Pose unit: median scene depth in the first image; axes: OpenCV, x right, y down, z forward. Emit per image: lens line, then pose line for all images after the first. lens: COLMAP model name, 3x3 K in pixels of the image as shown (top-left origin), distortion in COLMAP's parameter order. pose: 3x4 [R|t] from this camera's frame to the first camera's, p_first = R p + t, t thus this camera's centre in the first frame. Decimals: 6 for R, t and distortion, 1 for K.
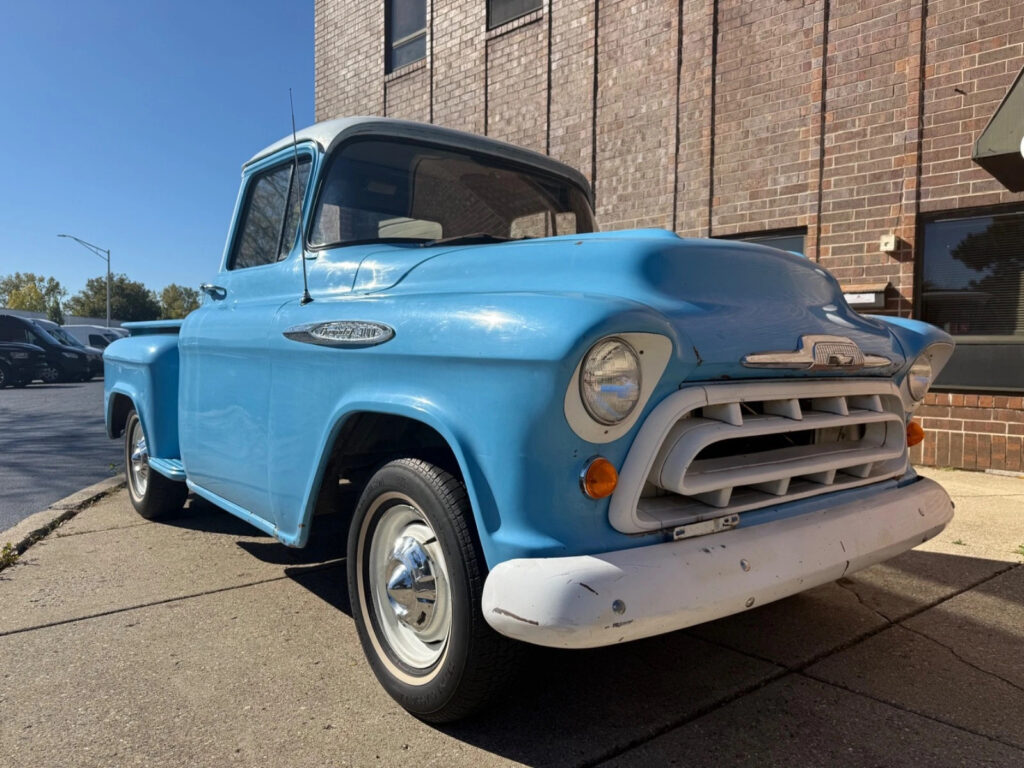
lens RADIAL K [[724.3, 0, 514.0], [0, 724.3, 387.9], [0, 0, 1]] dist [0.011305, -0.014542]
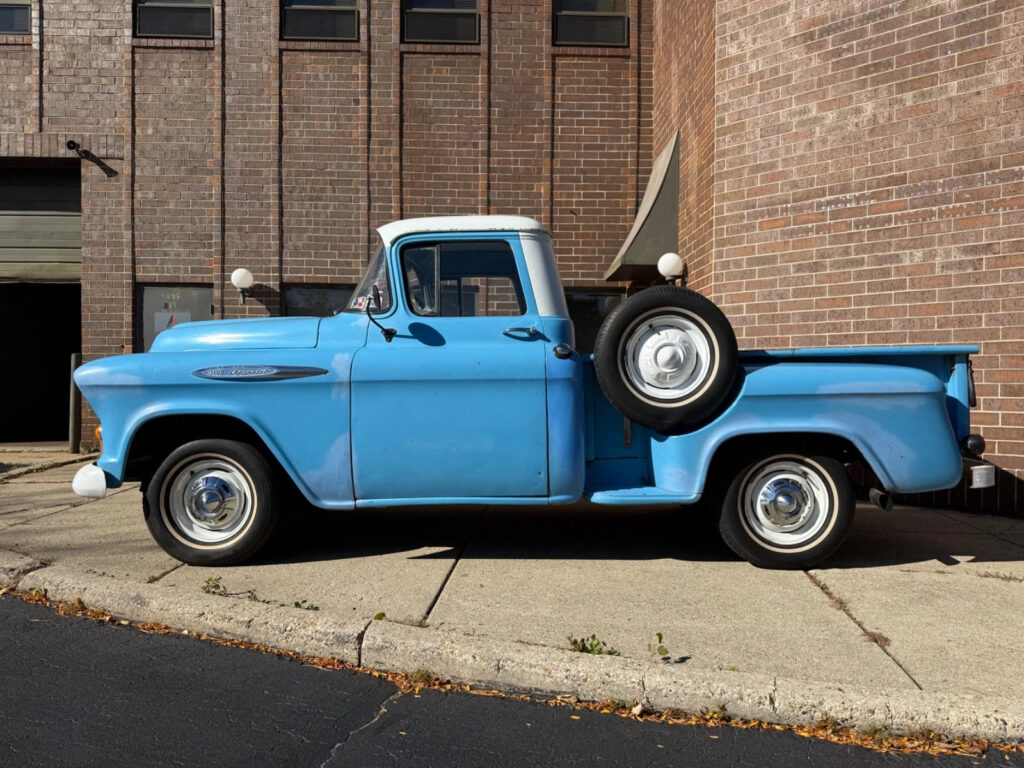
lens RADIAL K [[706.6, 0, 515.7], [0, 706.6, 402.1], [0, 0, 1]] dist [0.058024, -0.091878]
pose [[0.701816, -0.026115, 0.711880, -0.511664], [0.033179, 0.999442, 0.003953, -0.005552], [-0.711585, 0.020845, 0.702290, 0.011636]]
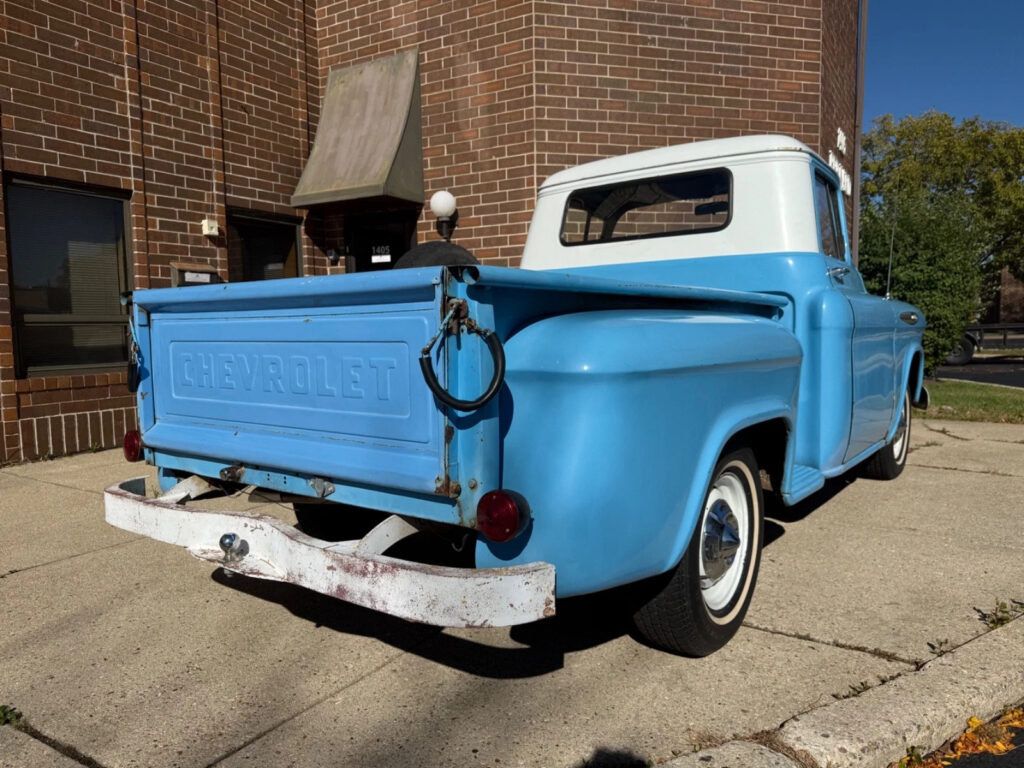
lens RADIAL K [[728.3, 0, 509.0], [0, 728.3, 386.9], [0, 0, 1]] dist [-0.002274, -0.000759]
pose [[-0.221630, -0.089982, 0.970970, -0.601917], [0.059163, 0.992658, 0.105496, -0.049506], [-0.973334, 0.080827, -0.214680, 0.763586]]
